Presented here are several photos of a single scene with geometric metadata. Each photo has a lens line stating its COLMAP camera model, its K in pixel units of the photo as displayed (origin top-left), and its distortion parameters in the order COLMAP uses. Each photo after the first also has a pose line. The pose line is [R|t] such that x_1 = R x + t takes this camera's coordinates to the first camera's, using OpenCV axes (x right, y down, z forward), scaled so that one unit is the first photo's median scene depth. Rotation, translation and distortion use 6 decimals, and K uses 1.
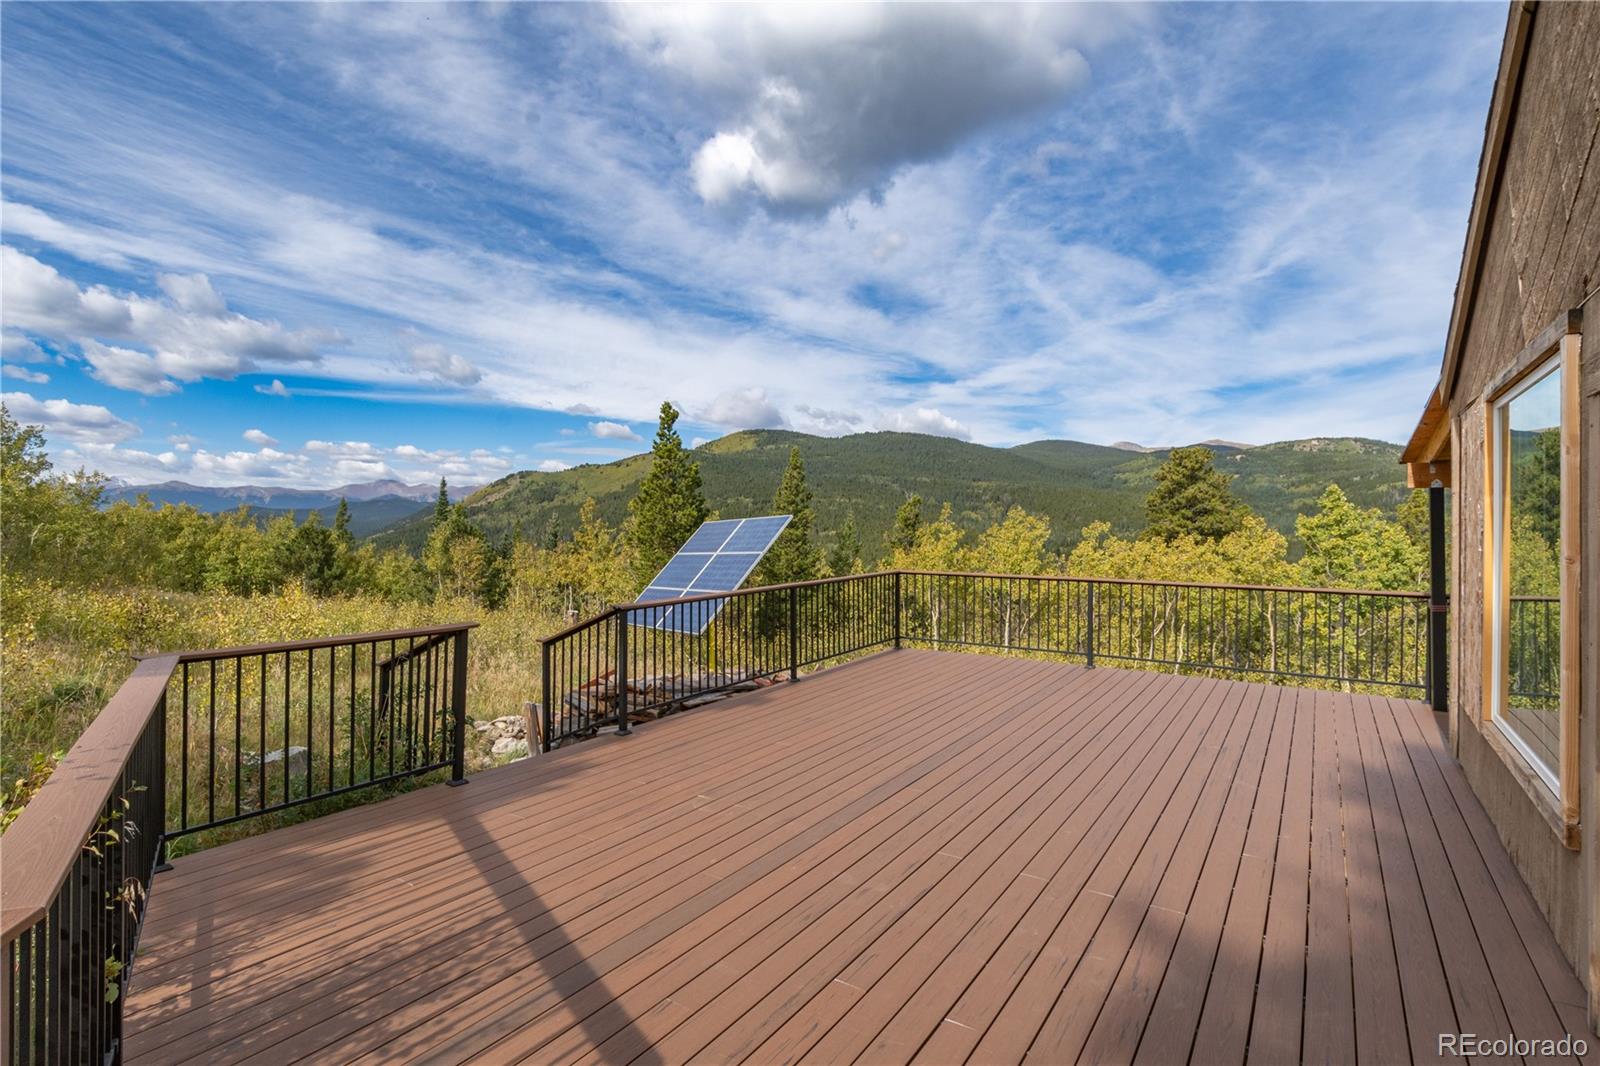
lens RADIAL K [[790.6, 0, 811.1], [0, 790.6, 521.9], [0, 0, 1]] dist [0.006923, -0.000494]
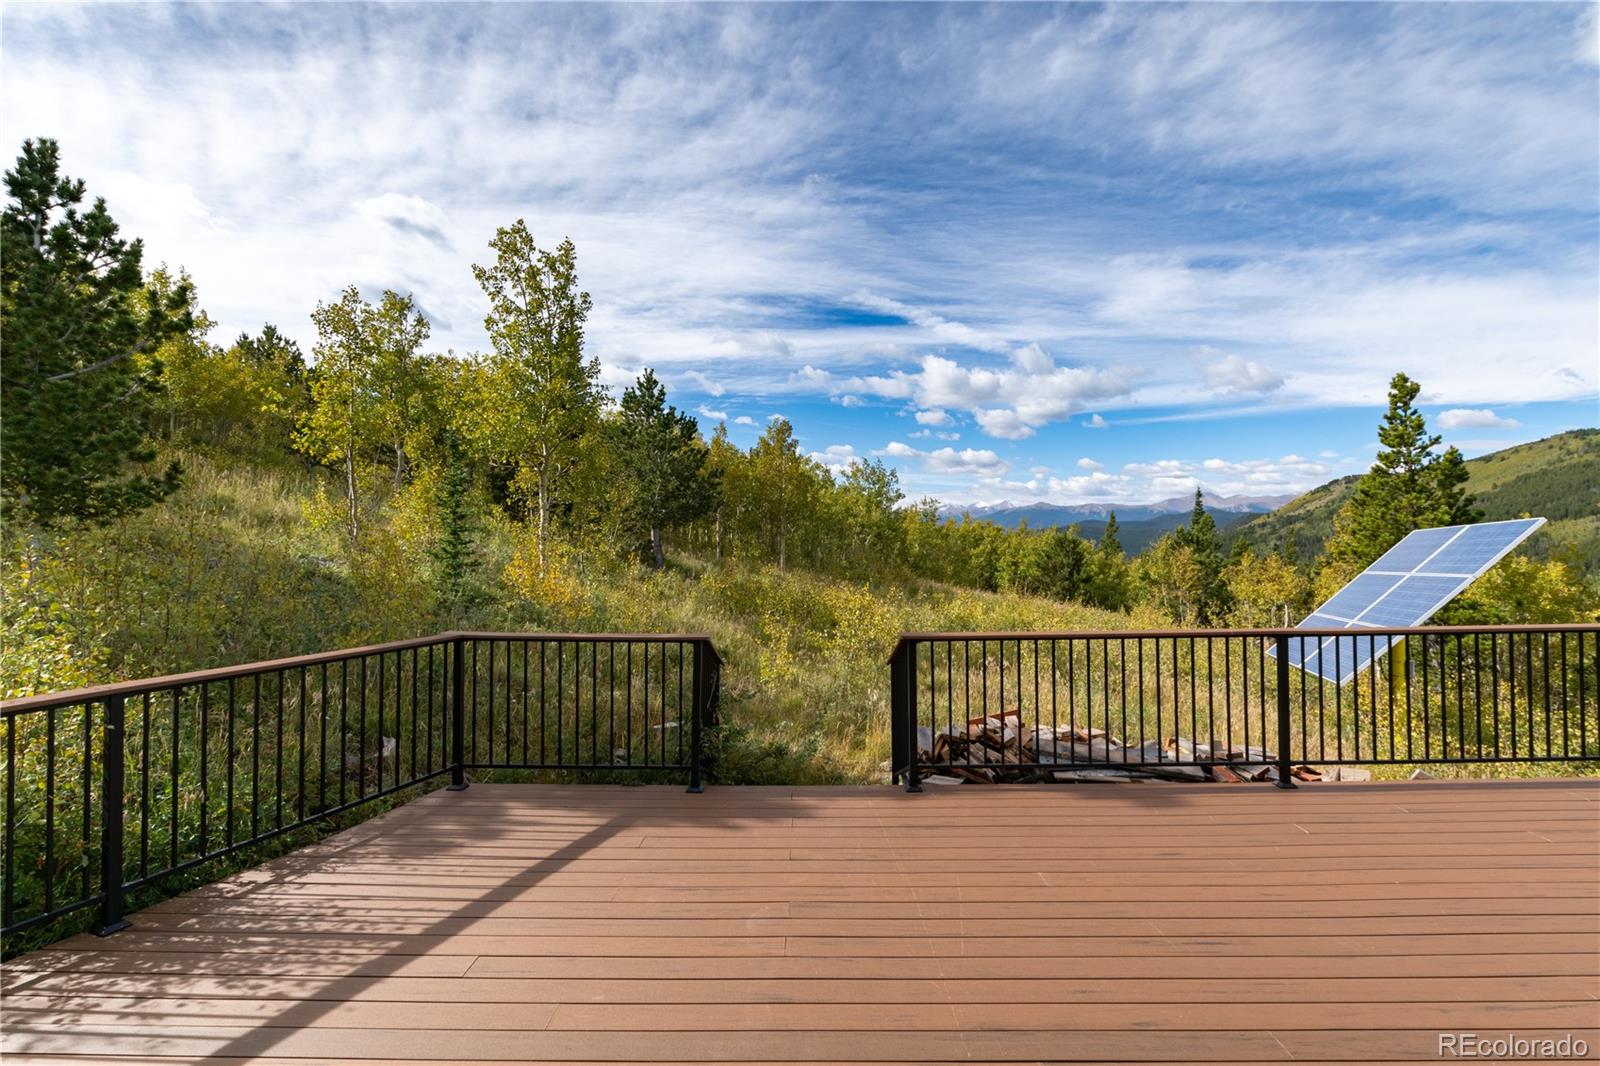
lens RADIAL K [[723.6, 0, 812.3], [0, 723.6, 542.3], [0, 0, 1]] dist [0.000288, -0.001731]
pose [[0.538892, 0.004703, -0.842362, 0.419182], [0.007652, 0.999916, 0.010478, 0.000632], [0.842340, -0.012092, 0.538811, 0.622460]]
